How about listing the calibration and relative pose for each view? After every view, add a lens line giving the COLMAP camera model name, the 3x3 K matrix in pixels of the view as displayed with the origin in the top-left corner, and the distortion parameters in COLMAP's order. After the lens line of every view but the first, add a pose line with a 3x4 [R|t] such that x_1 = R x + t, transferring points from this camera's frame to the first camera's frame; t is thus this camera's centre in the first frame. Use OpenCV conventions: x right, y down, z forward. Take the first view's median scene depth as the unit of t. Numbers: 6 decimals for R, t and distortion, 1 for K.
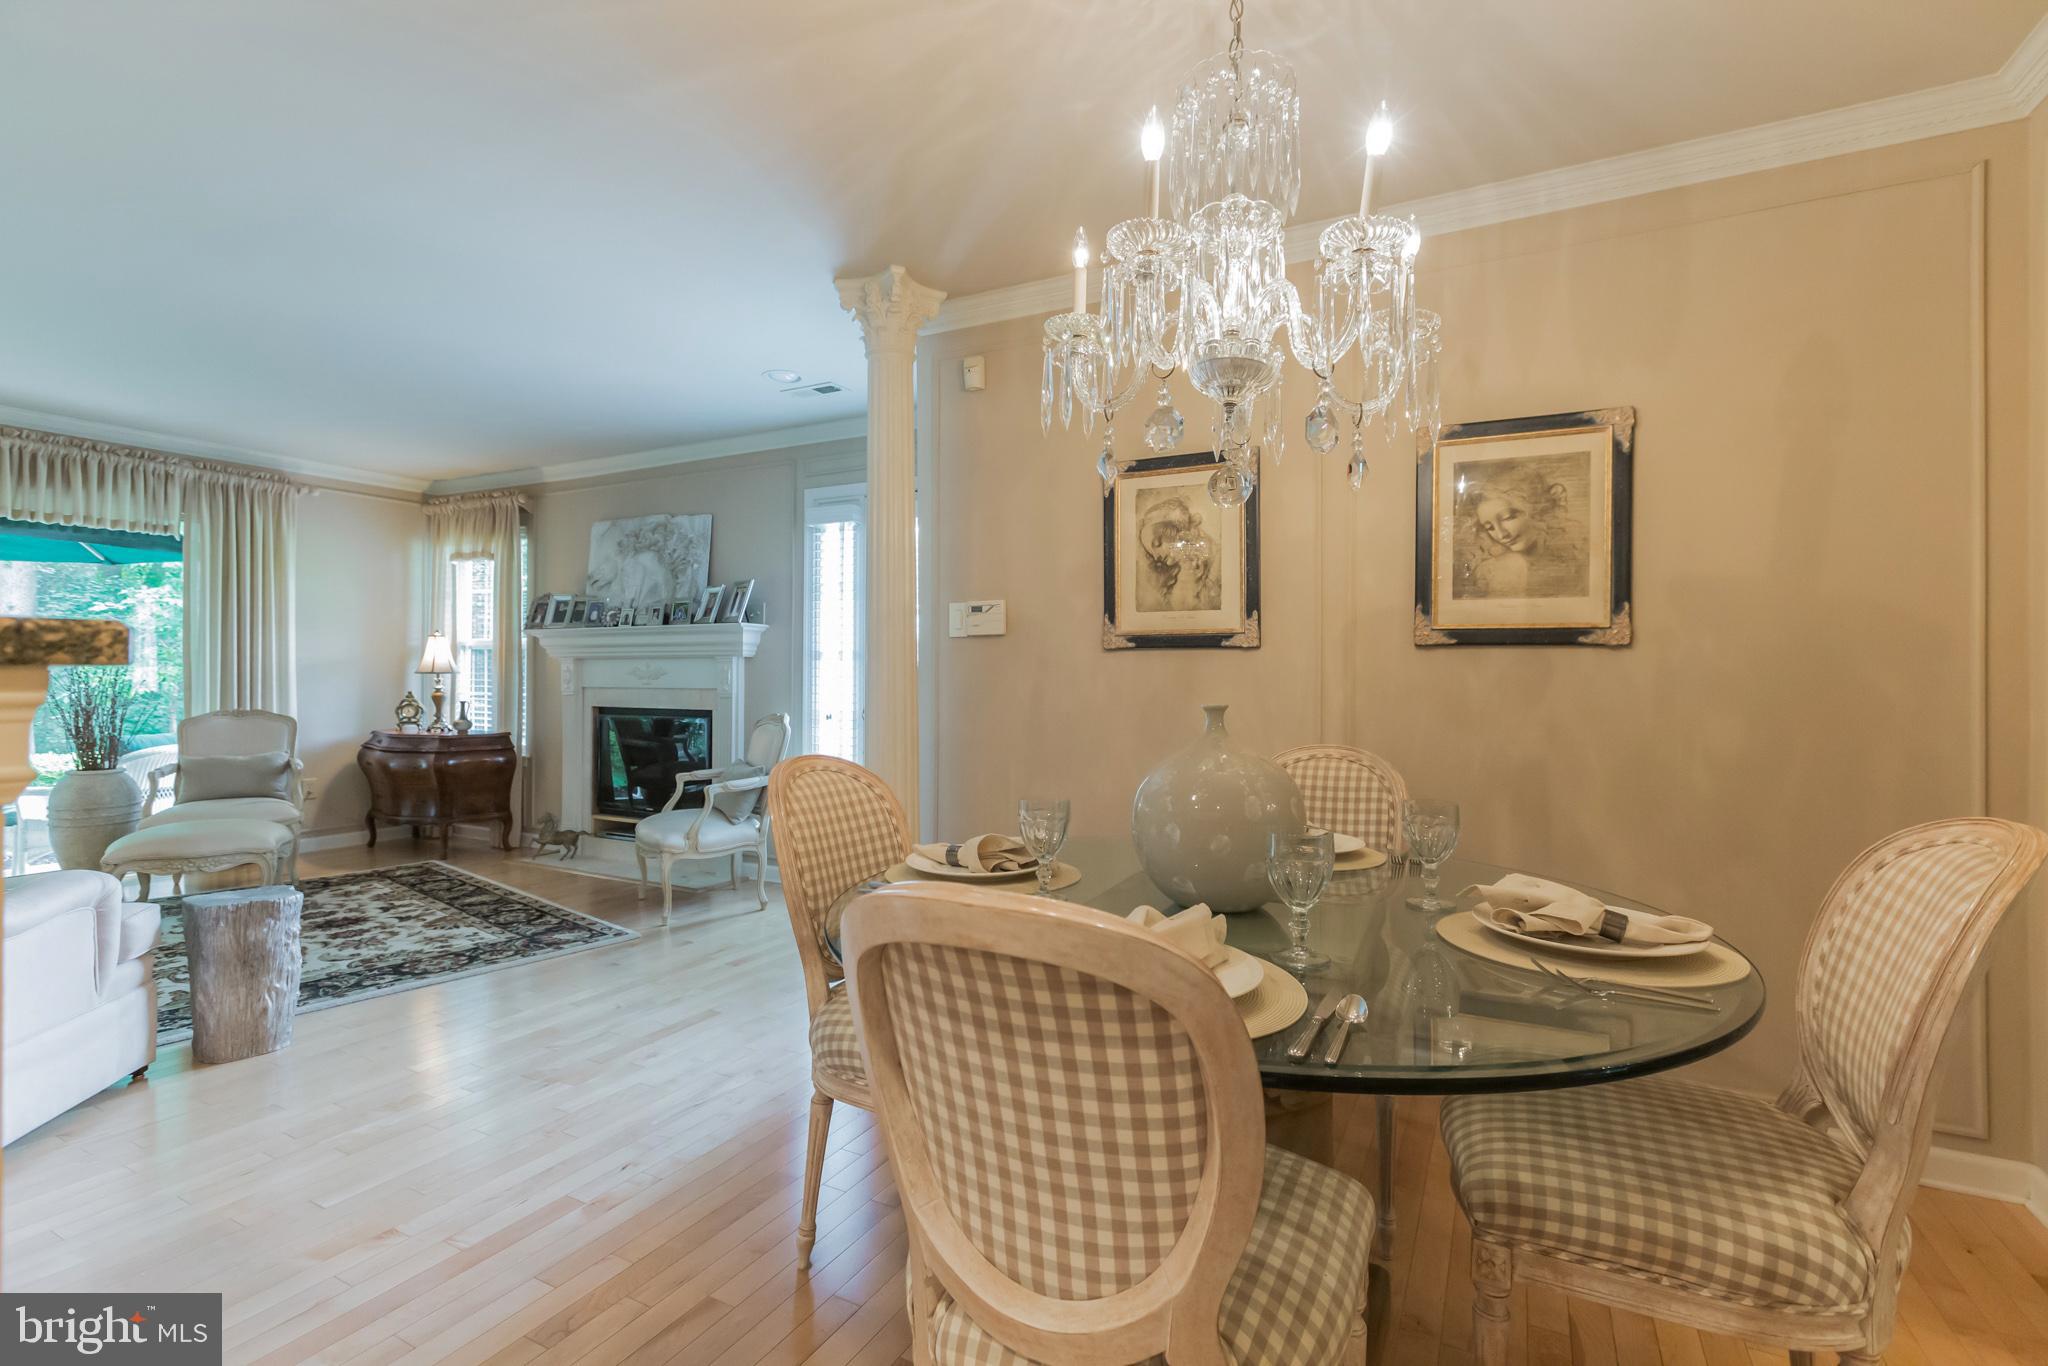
lens RADIAL K [[922.2, 0, 1036.1], [0, 922.2, 672.6], [0, 0, 1]] dist [0.000925, -0.001108]
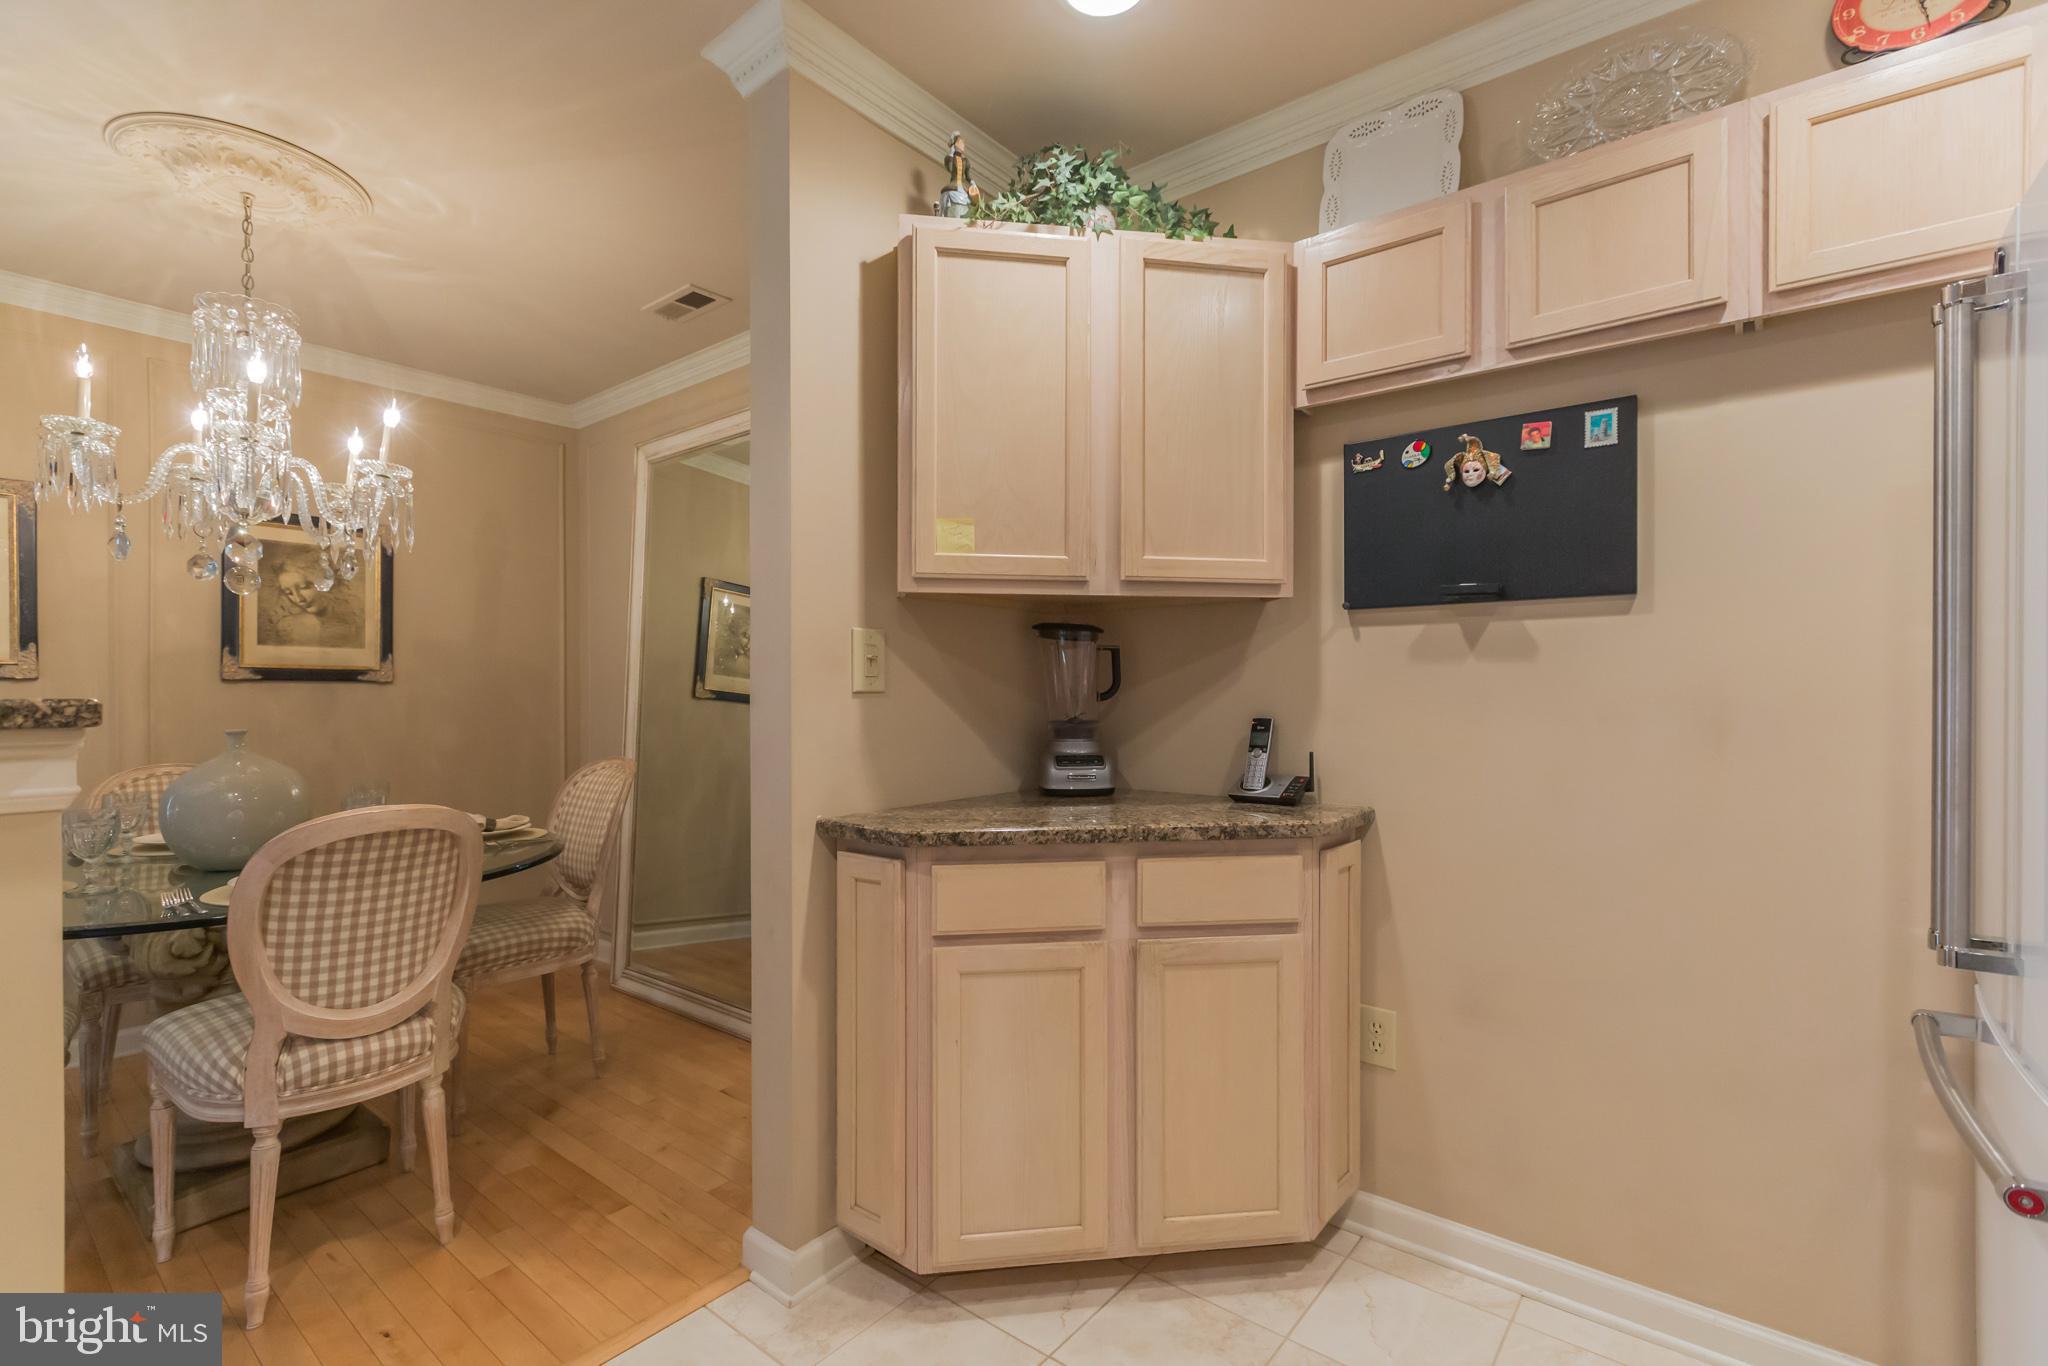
lens RADIAL K [[913.2, 0, 1013.7], [0, 913.2, 689.8], [0, 0, 1]] dist [0.002898, 0.000341]
pose [[0.205426, -0.002865, 0.978669, -0.477183], [0.000331, 0.999996, 0.002858, -0.016024], [-0.978673, -0.000263, 0.205426, -0.243075]]
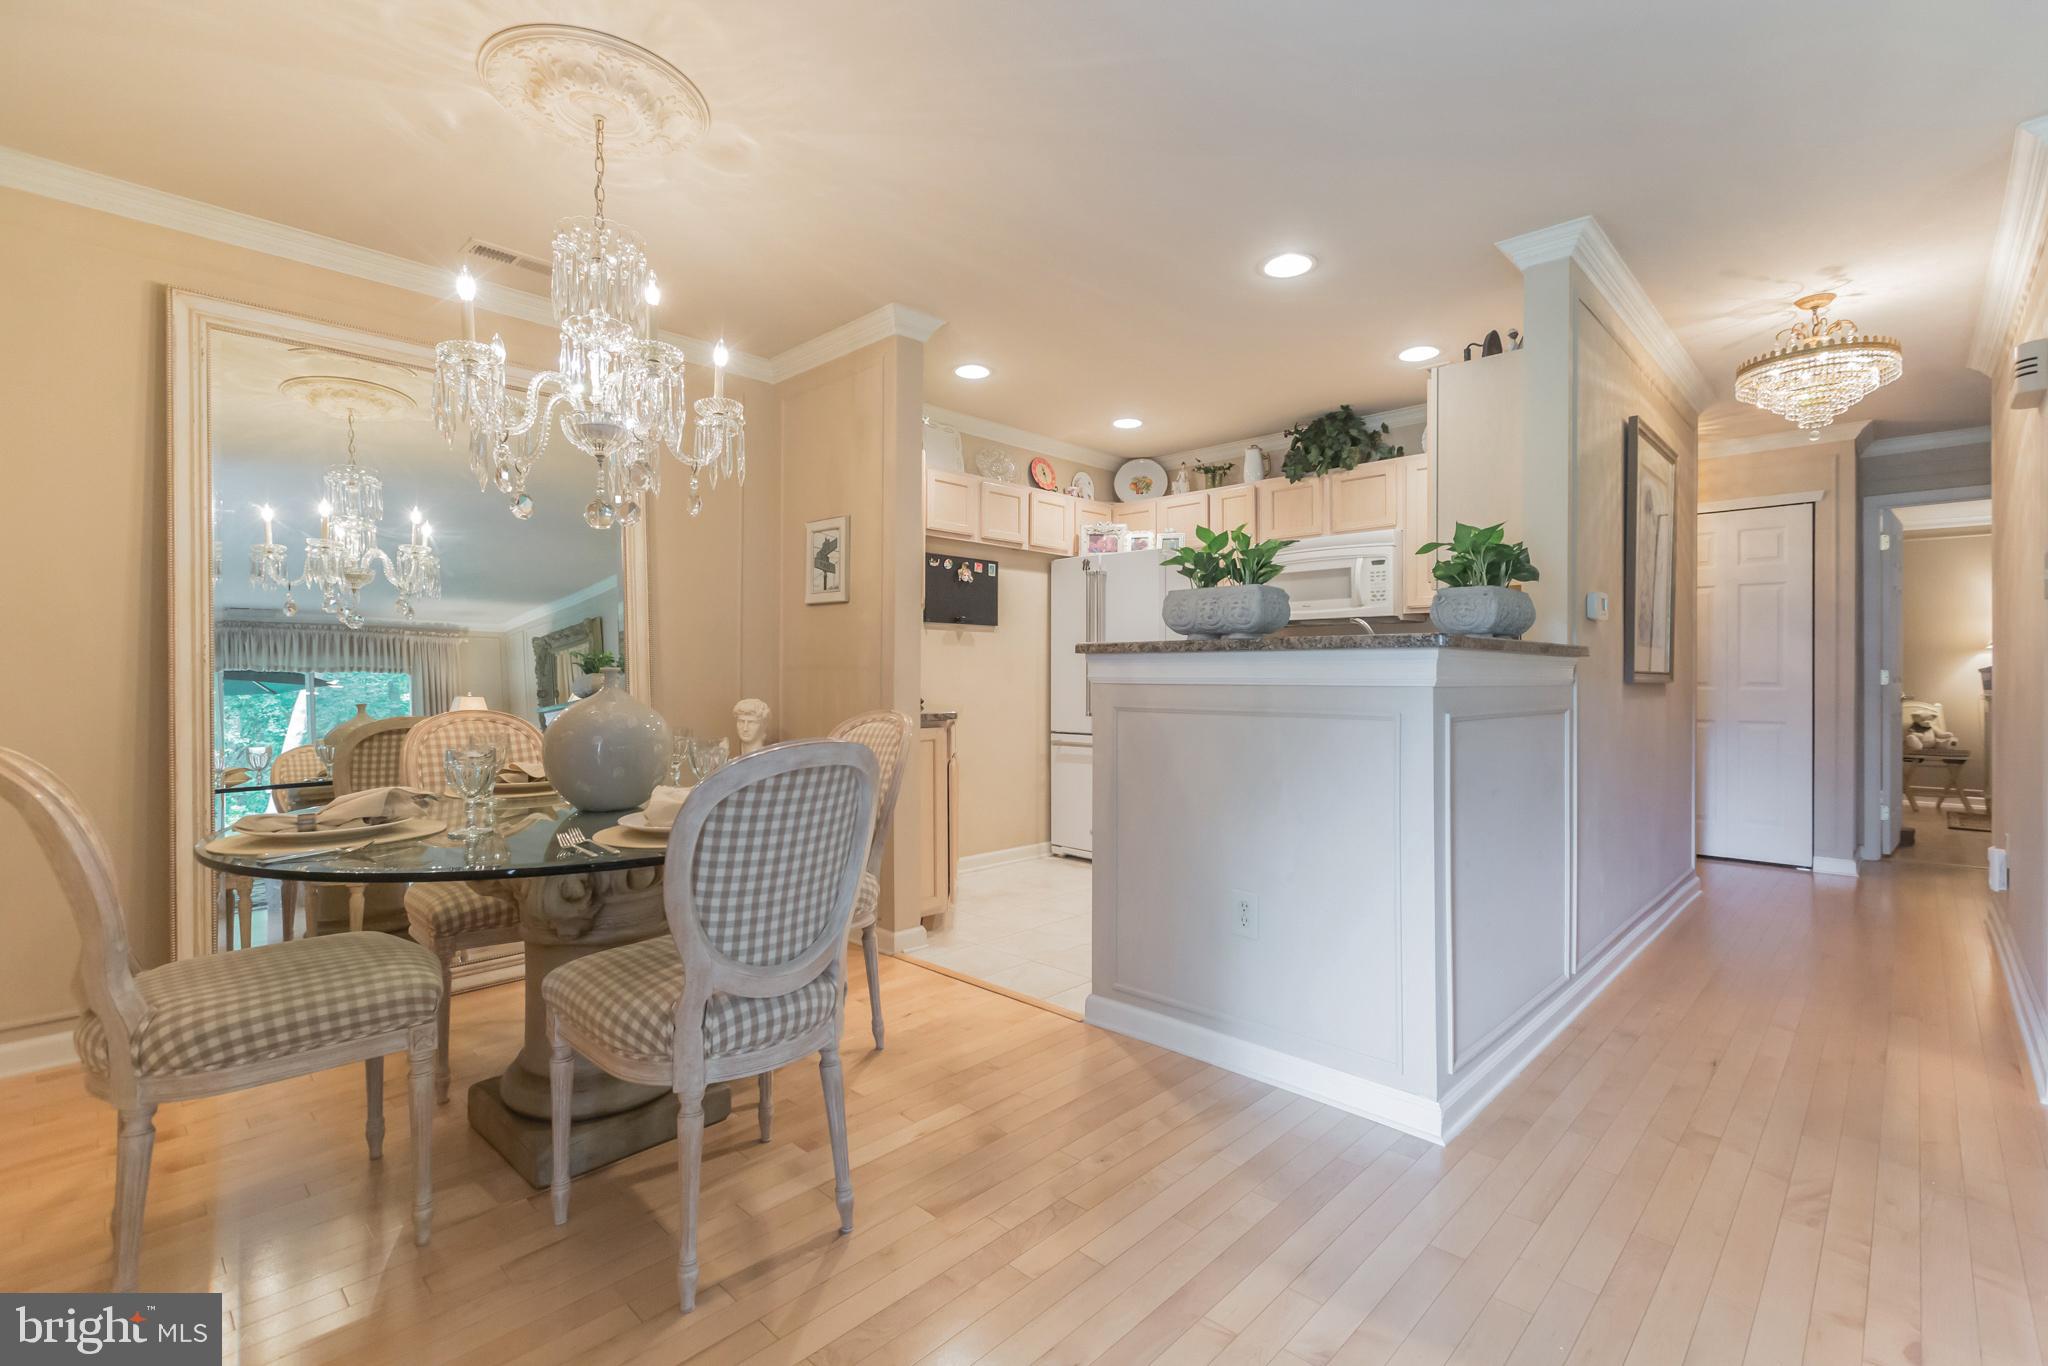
lens RADIAL K [[922.2, 0, 1036.1], [0, 922.2, 672.6], [0, 0, 1]] dist [0.000925, -0.001108]
pose [[-0.960250, -0.003597, 0.279117, -0.413588], [-0.005168, 0.999975, -0.004891, 0.021381], [-0.279092, -0.006139, -0.960245, 1.071053]]
